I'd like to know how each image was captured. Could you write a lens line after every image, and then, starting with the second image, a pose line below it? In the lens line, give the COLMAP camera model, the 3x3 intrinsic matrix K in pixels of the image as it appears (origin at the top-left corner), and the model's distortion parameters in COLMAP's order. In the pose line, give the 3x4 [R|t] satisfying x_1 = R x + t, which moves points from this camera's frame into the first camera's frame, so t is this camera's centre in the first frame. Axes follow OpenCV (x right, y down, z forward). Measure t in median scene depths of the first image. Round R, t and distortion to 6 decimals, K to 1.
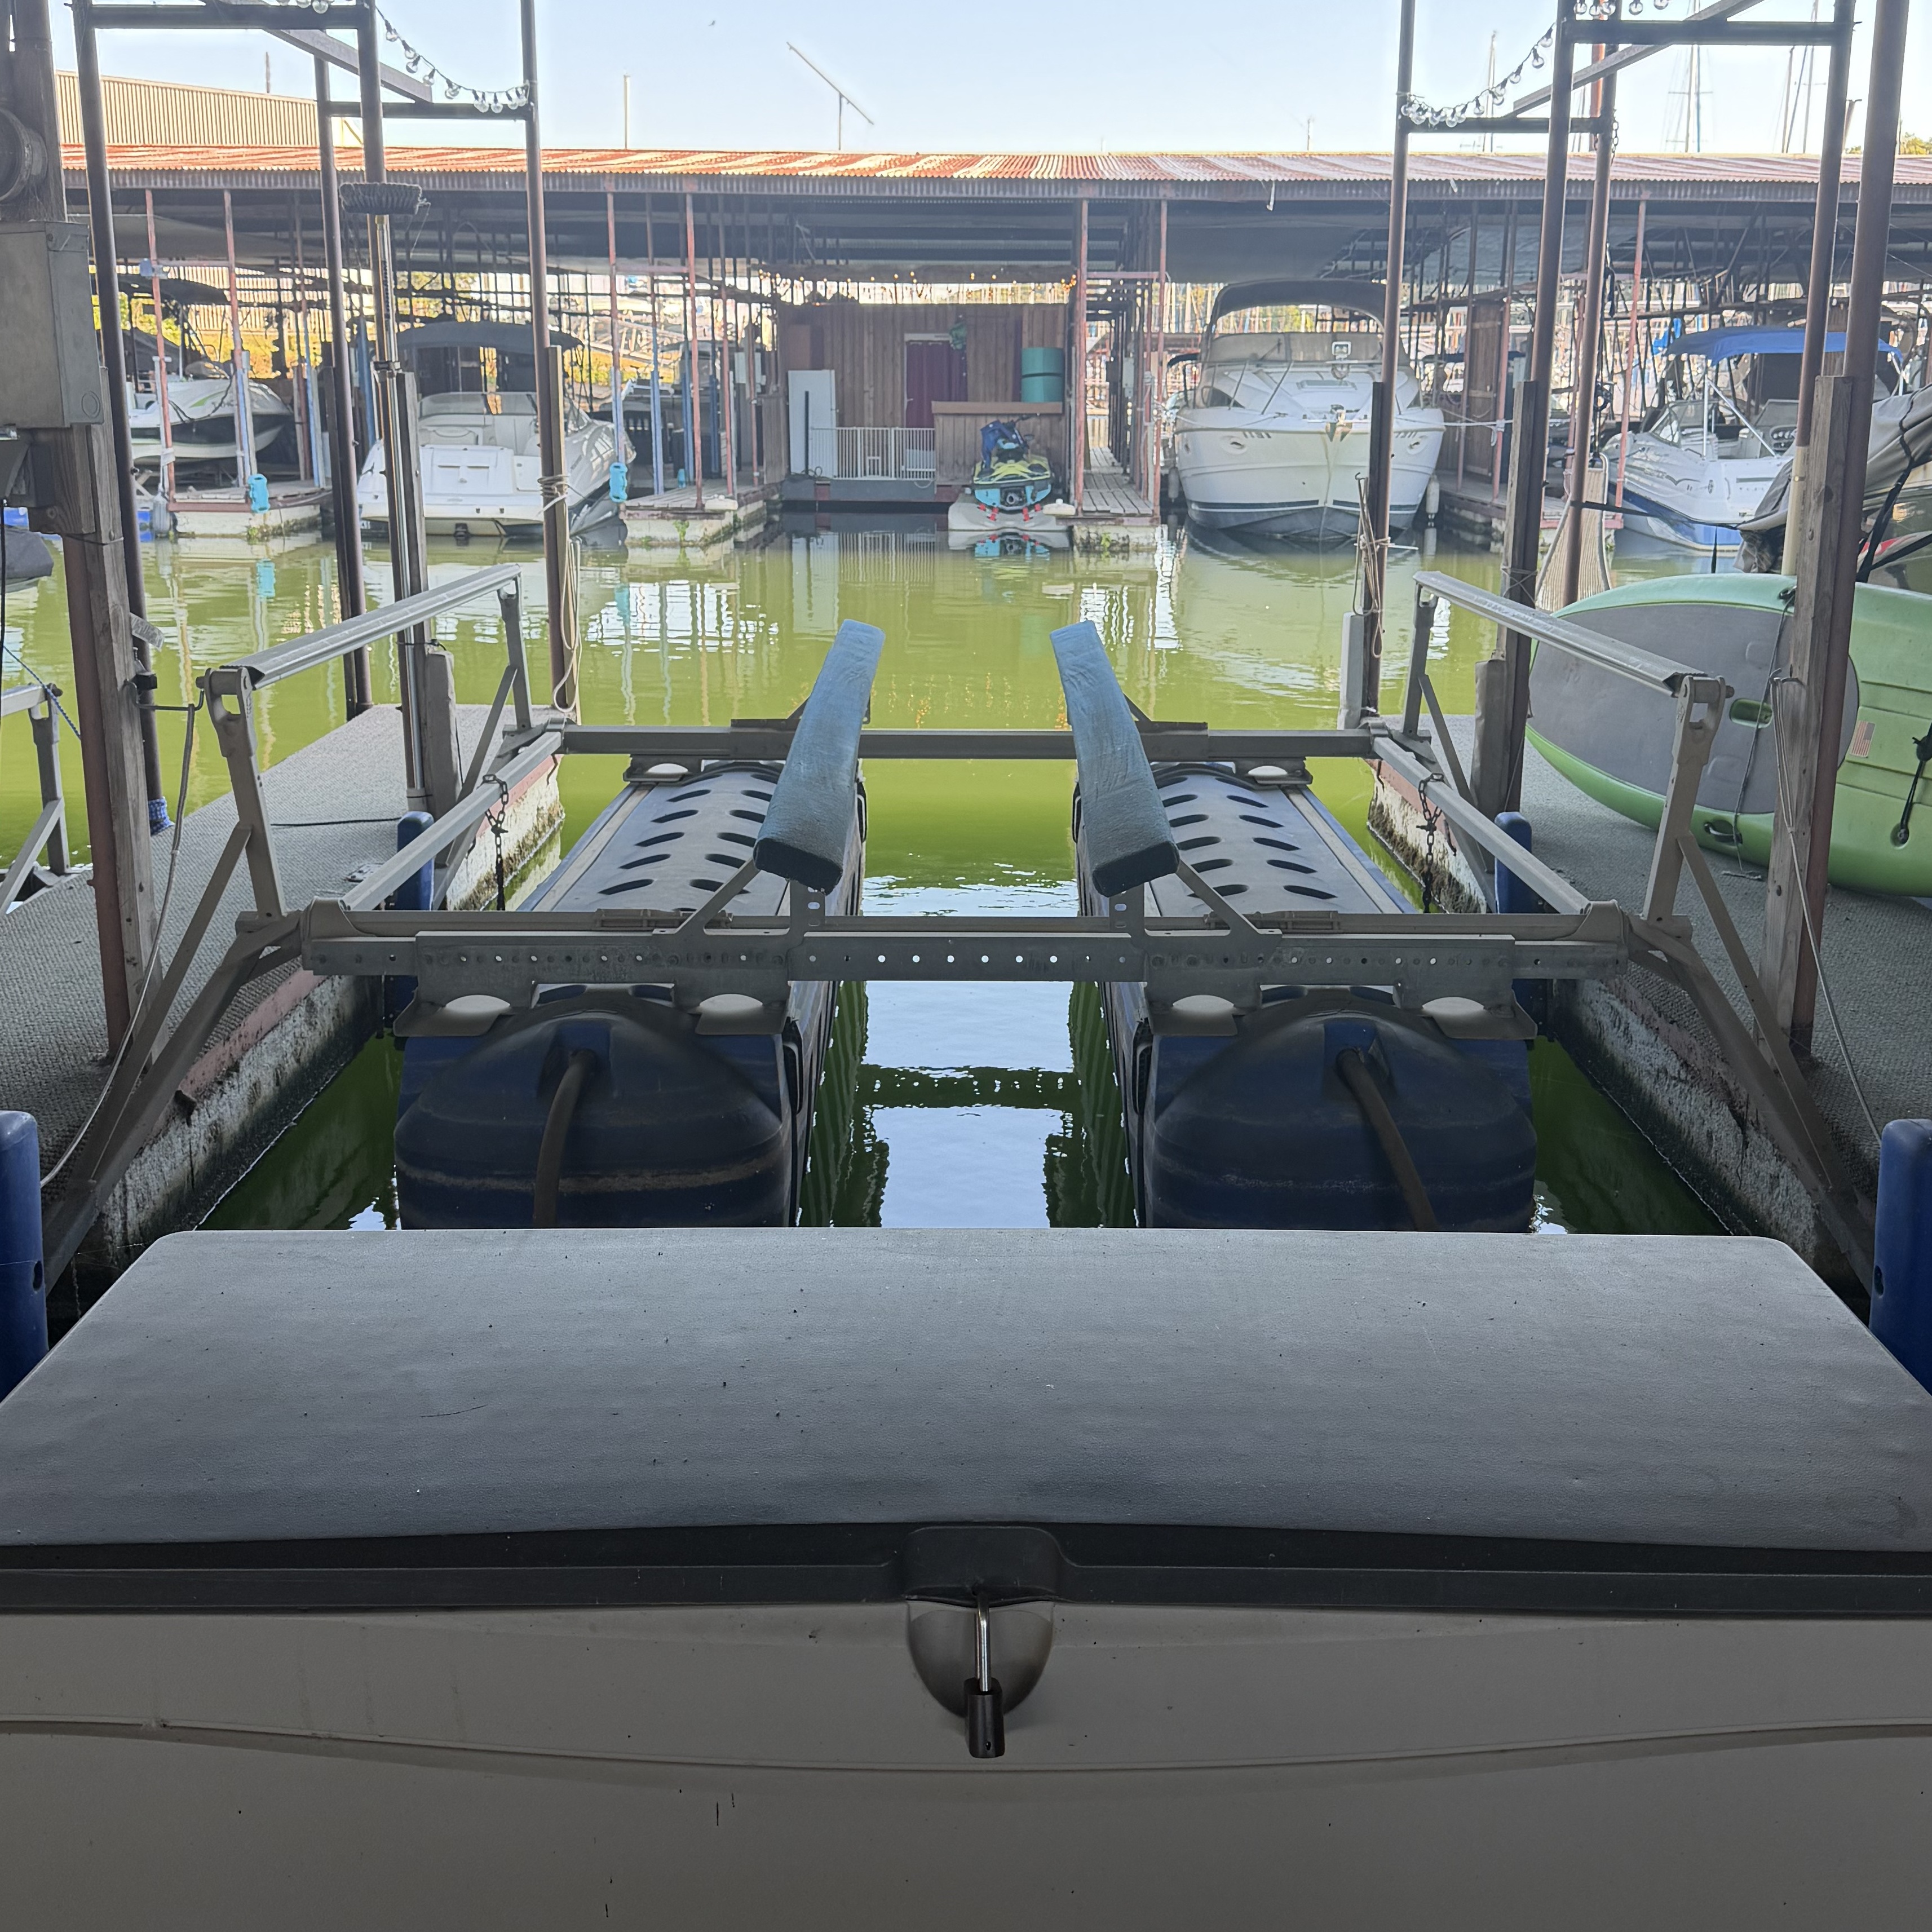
lens RADIAL K [[2144.1, 0, 967.9], [0, 2144.1, 806.0], [0, 0, 1]] dist [0.189868, -0.578753]
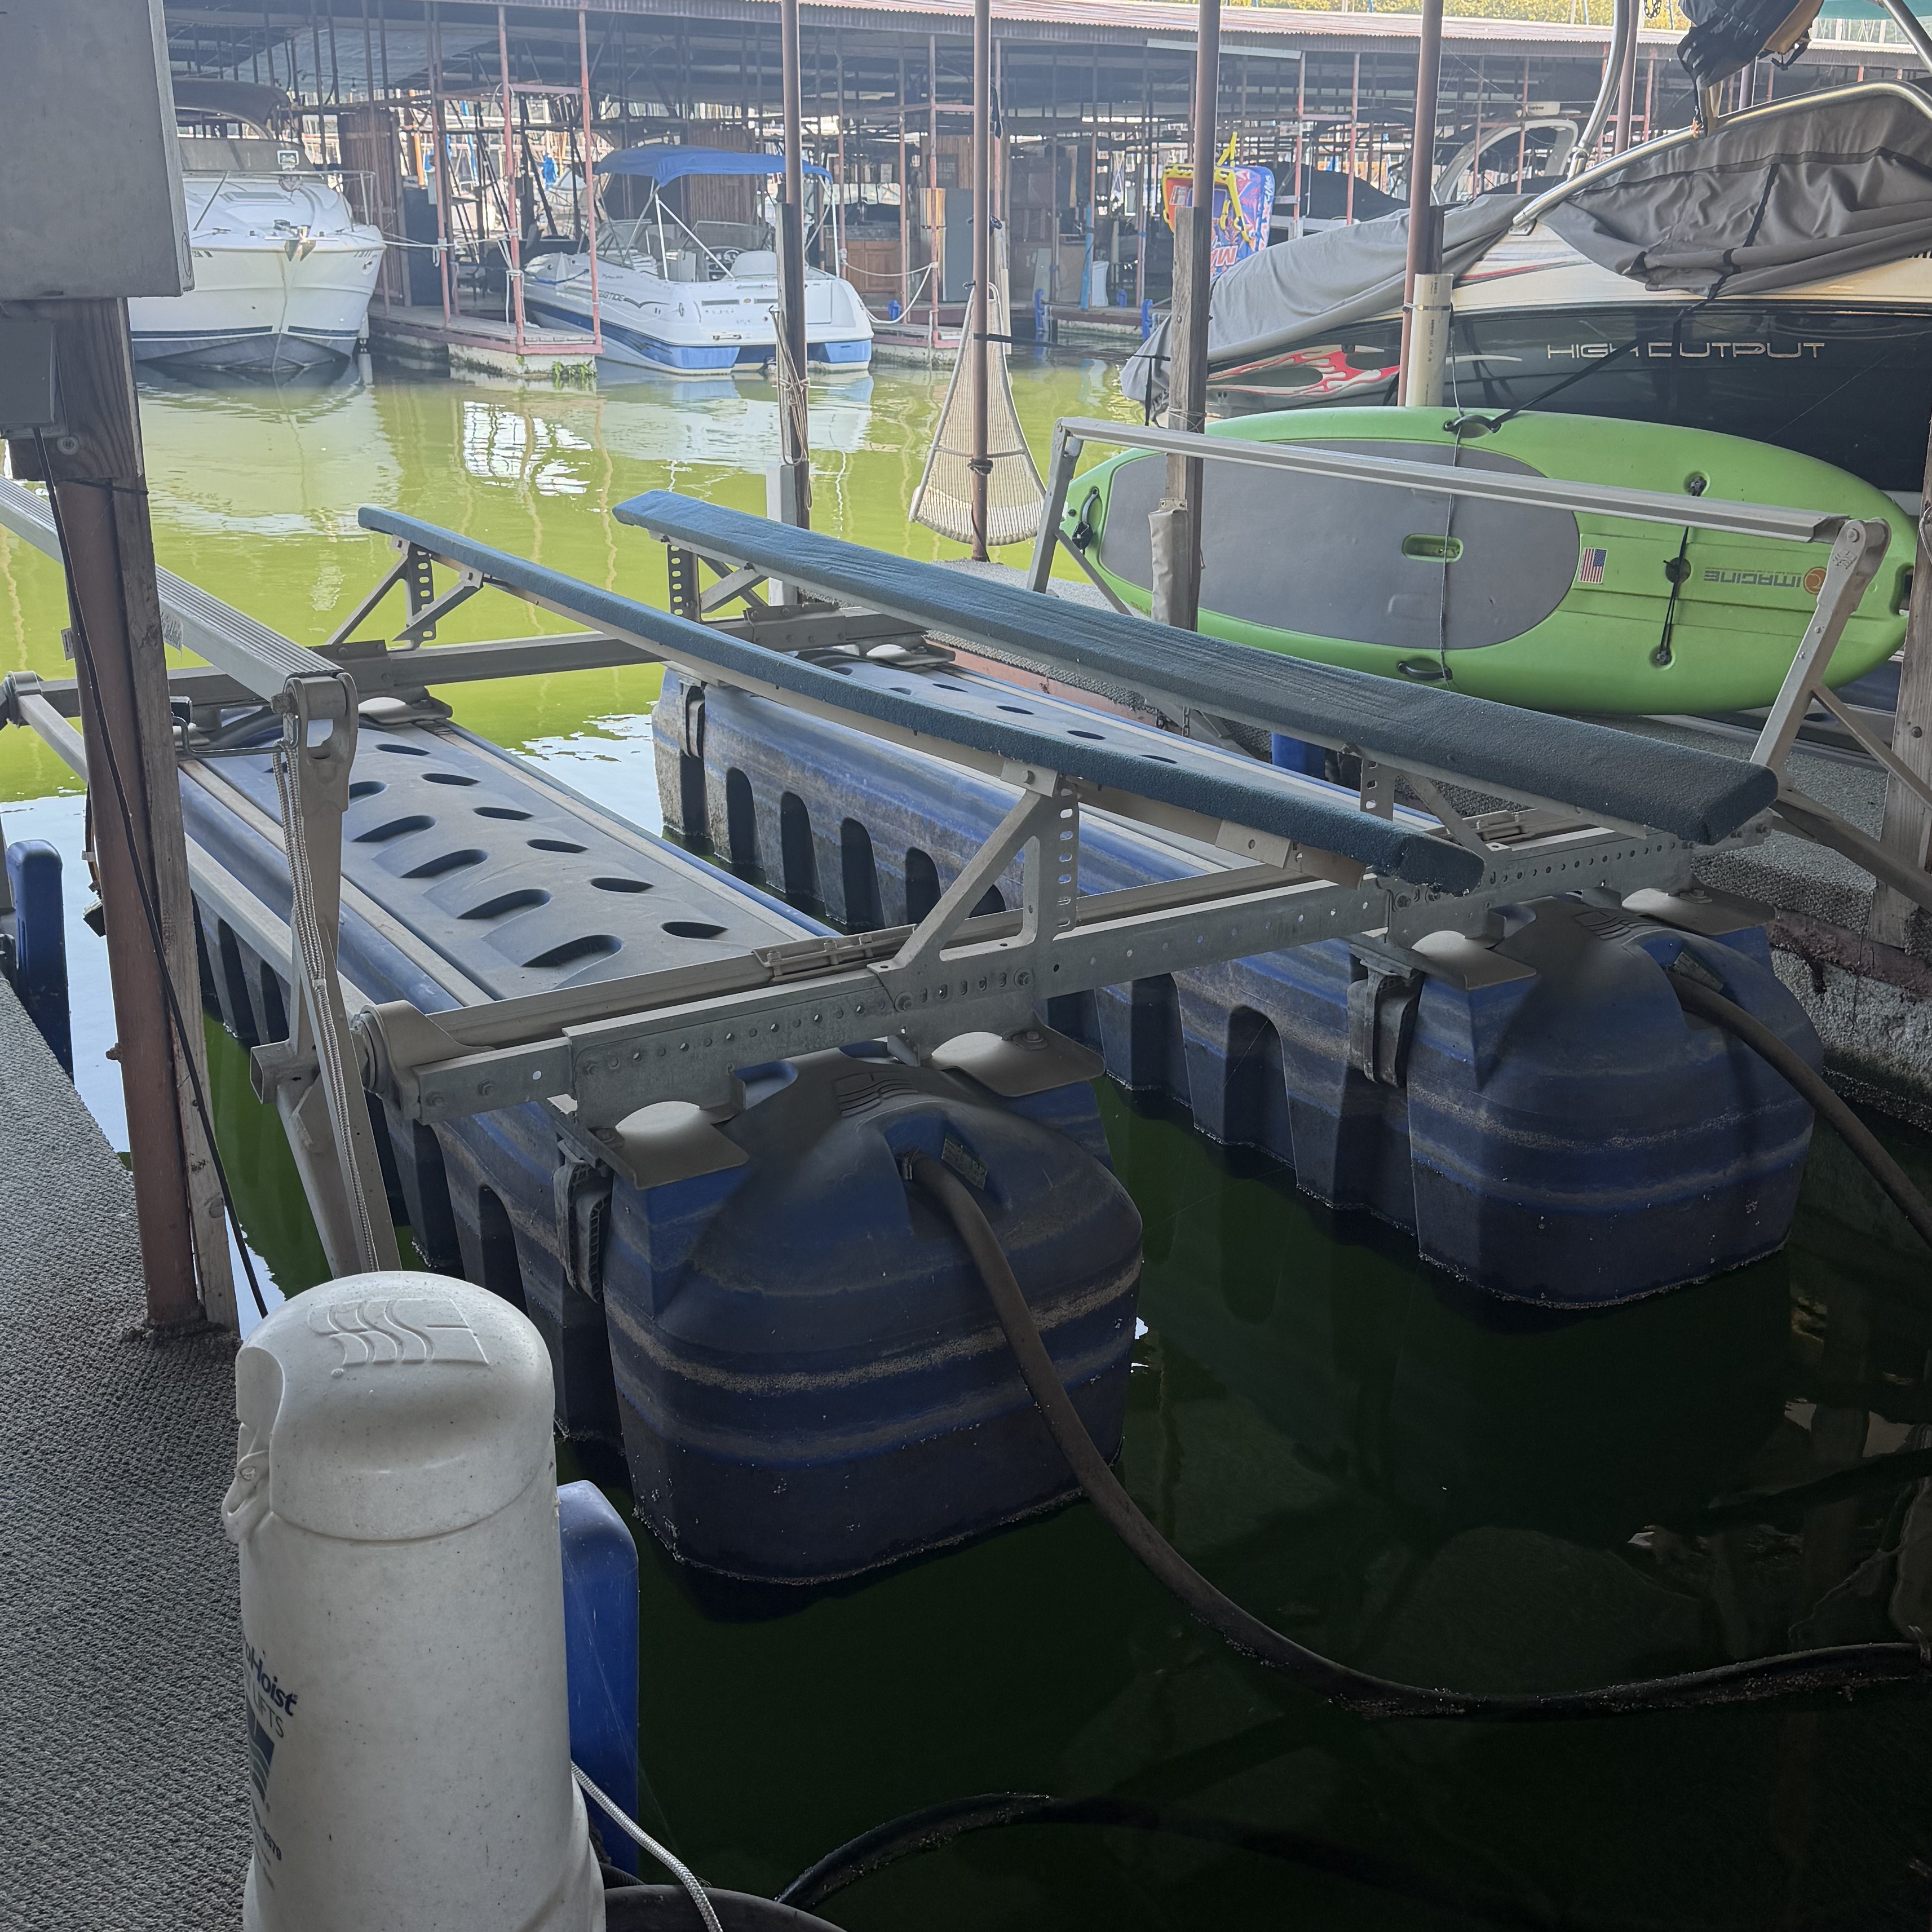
lens RADIAL K [[2144.1, 0, 967.9], [0, 2144.1, 806.0], [0, 0, 1]] dist [0.189868, -0.578753]
pose [[0.848869, -0.133524, 0.511462, -0.088617], [0.092234, 0.990142, 0.105410, -0.012882], [-0.520495, -0.042305, 0.852816, 0.066767]]
